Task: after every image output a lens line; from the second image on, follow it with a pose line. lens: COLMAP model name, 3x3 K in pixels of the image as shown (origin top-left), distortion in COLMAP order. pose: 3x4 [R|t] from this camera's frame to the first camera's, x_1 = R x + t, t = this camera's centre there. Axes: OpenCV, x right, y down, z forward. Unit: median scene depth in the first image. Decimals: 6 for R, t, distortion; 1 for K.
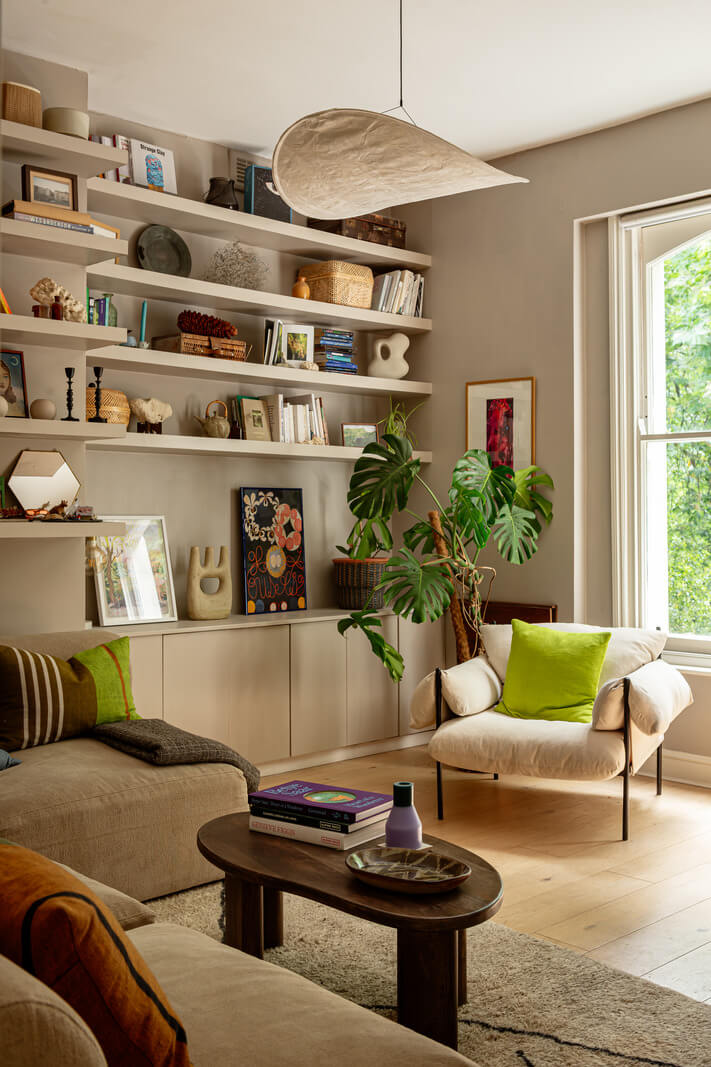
lens RADIAL K [[1107.3, 0, 353.3], [0, 1107.3, 514.9], [0, 0, 1]] dist [-0.016552, -0.002774]
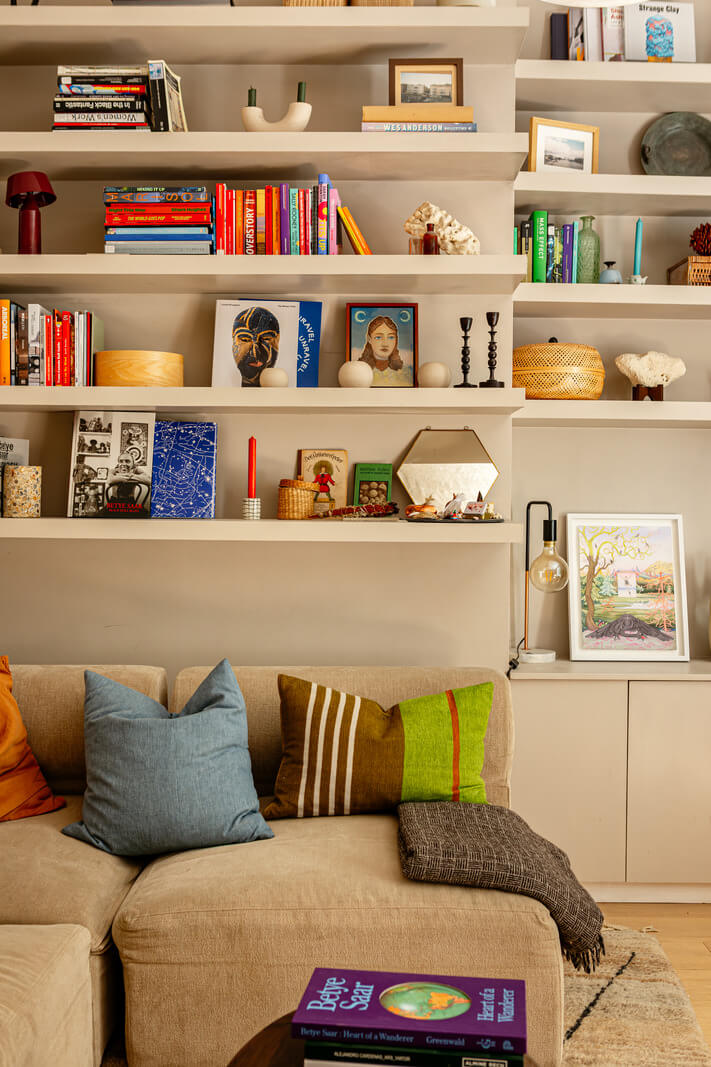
lens RADIAL K [[1157.4, 0, 355.5], [0, 1157.4, 533.5], [0, 0, 1]] dist [-0.037226, 0.016115]
pose [[0.731795, 0.020622, -0.681213, 0.182238], [-0.005664, 0.999692, 0.024178, -0.003609], [0.681502, -0.013835, 0.731686, 0.294525]]
